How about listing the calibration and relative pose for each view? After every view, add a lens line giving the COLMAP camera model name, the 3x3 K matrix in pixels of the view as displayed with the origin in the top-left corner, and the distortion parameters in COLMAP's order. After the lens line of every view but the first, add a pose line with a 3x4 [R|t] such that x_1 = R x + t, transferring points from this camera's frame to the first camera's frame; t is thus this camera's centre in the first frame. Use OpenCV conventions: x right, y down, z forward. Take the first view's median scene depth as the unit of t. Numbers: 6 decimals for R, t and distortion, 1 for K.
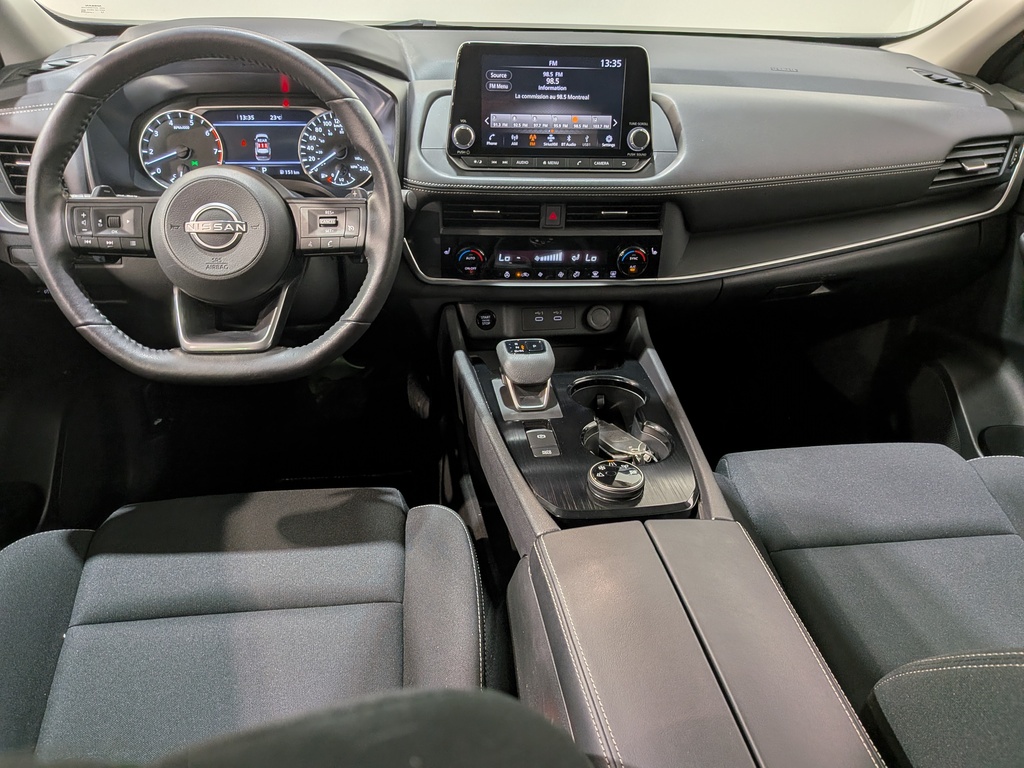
lens RADIAL K [[749.7, 0, 515.9], [0, 749.7, 399.5], [0, 0, 1]] dist [0.056485, -0.107171]
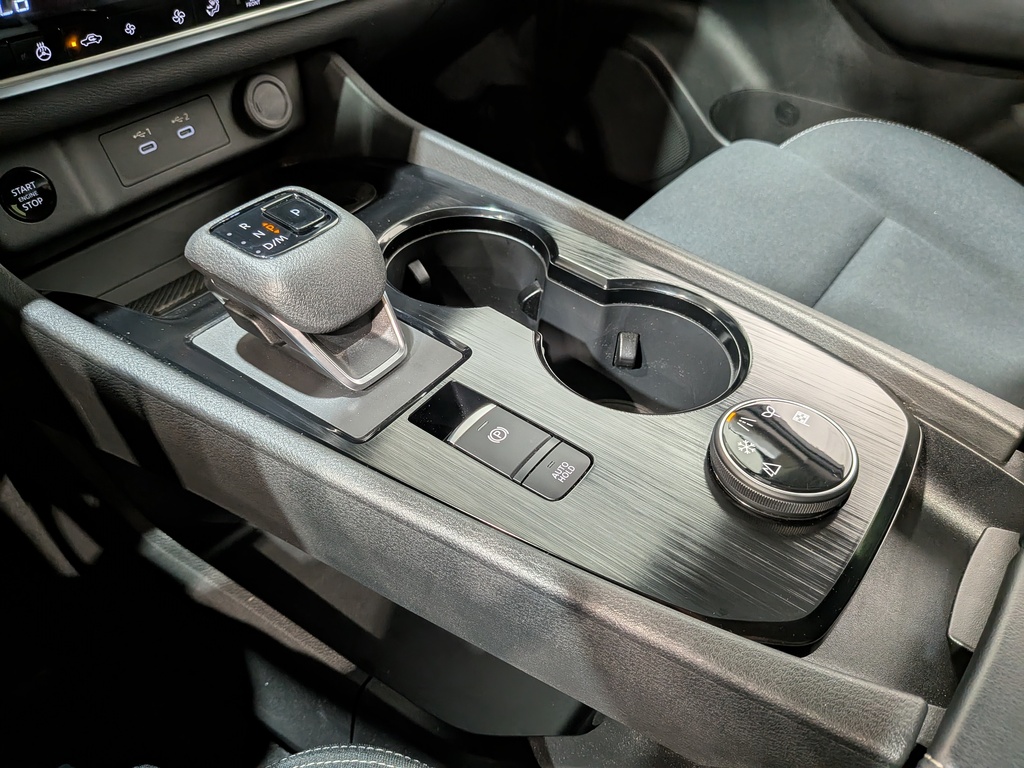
lens RADIAL K [[749.7, 0, 498.0], [0, 749.7, 384.9], [0, 0, 1]] dist [0.056485, -0.107171]
pose [[0.716473, -0.482214, 0.504119, -0.119715], [0.326958, 0.870464, 0.367955, -0.093111], [-0.616250, -0.098804, 0.781328, 0.597927]]
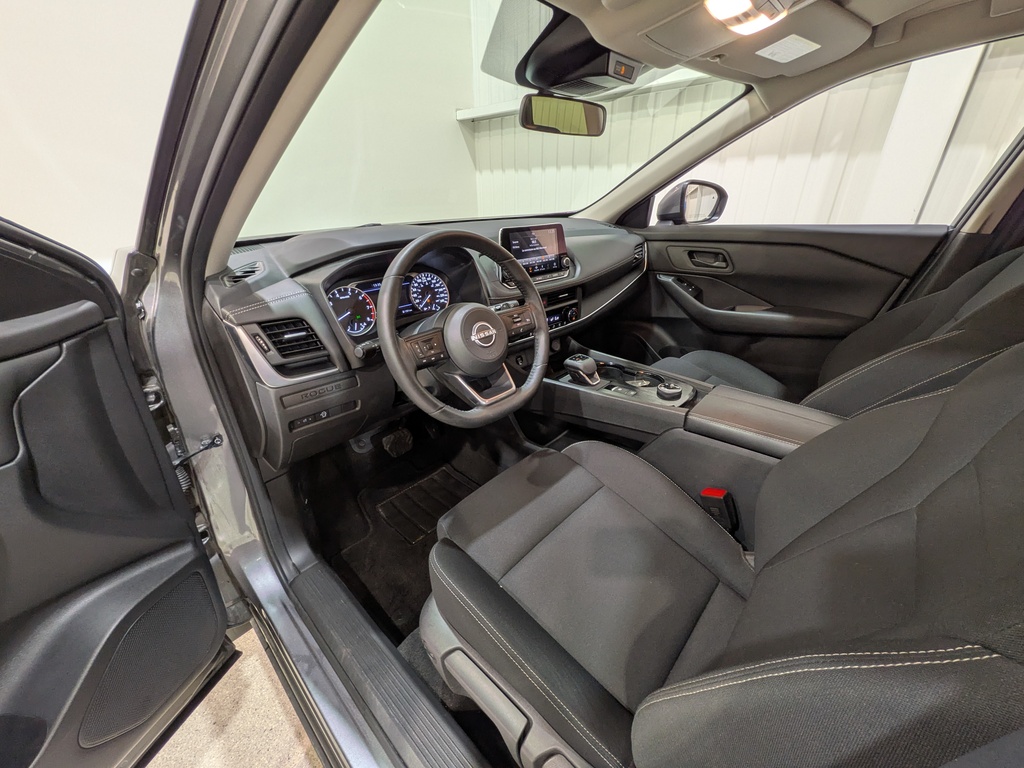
lens RADIAL K [[401.9, 0, 518.9], [0, 401.9, 380.0], [0, 0, 1]] dist [0.007834, -0.000020]
pose [[0.770728, -0.305123, 0.559356, -0.727924], [0.347512, 0.937117, 0.032356, -0.101061], [-0.534054, 0.169445, 0.828296, 0.133487]]
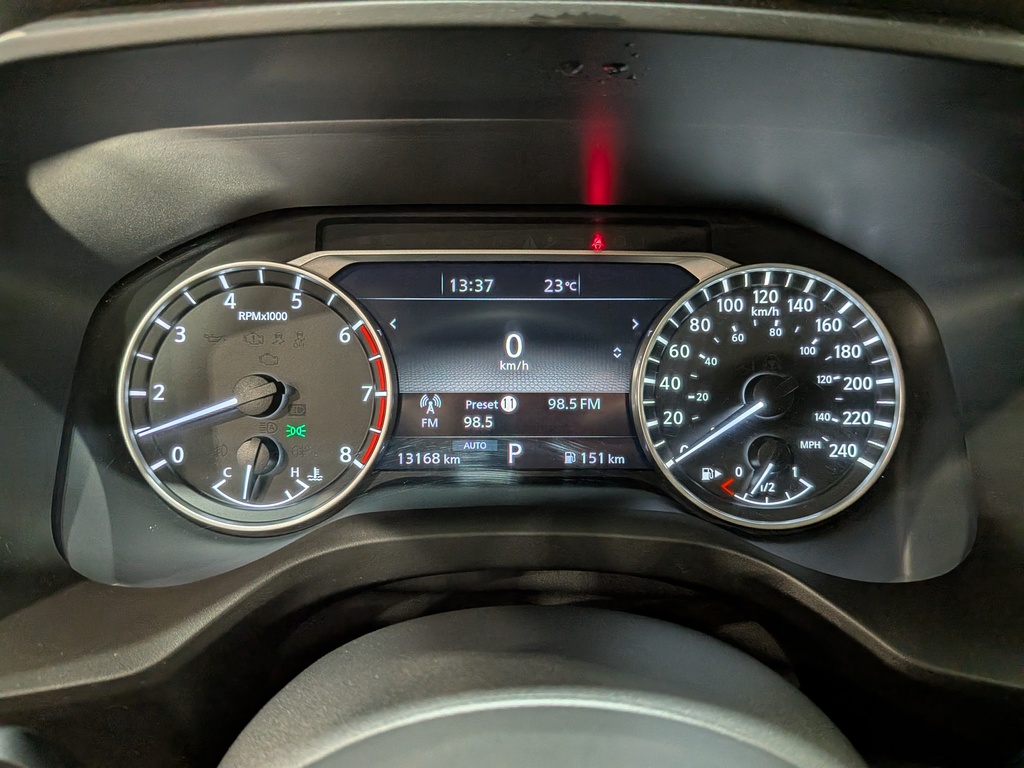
lens RADIAL K [[749.7, 0, 501.6], [0, 749.7, 395.0], [0, 0, 1]] dist [0.056485, -0.107171]
pose [[0.992415, 0.025744, -0.120209, -0.327928], [-0.044597, 0.986609, -0.156887, -0.301783], [0.114560, 0.161058, 0.980274, 0.758726]]
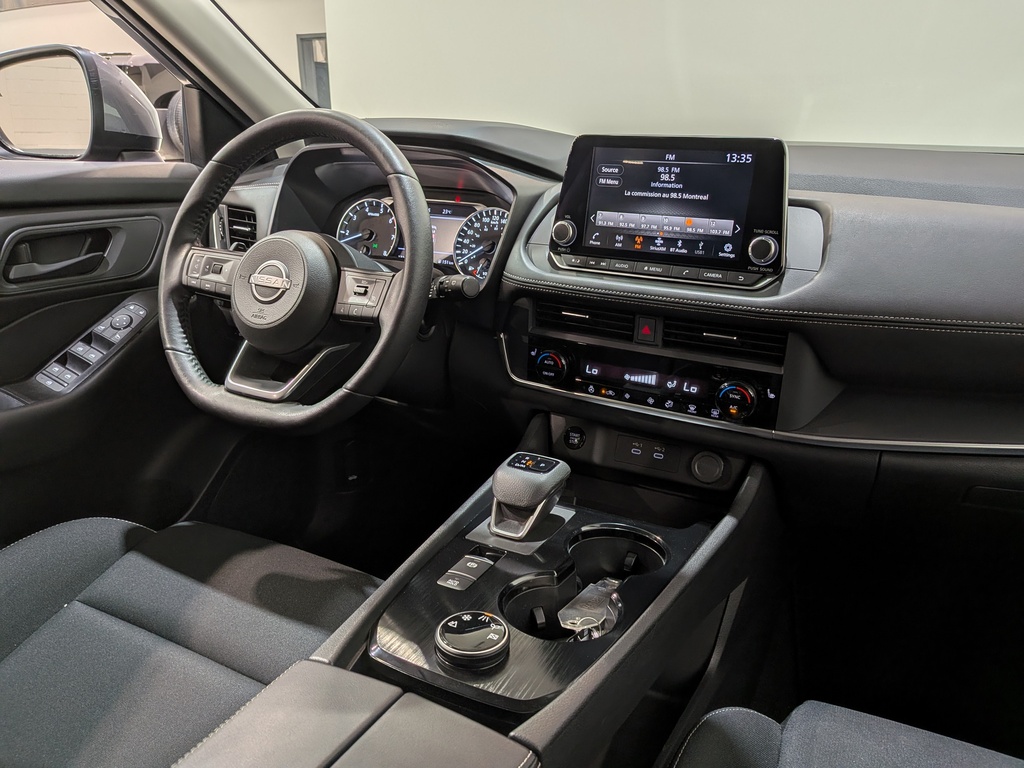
lens RADIAL K [[749.7, 0, 514.0], [0, 749.7, 404.7], [0, 0, 1]] dist [0.056485, -0.107171]
pose [[0.819447, 0.183967, -0.542829, 0.406614], [-0.280772, 0.954513, -0.100363, -0.040003], [0.499674, 0.234653, 0.833825, 0.253487]]
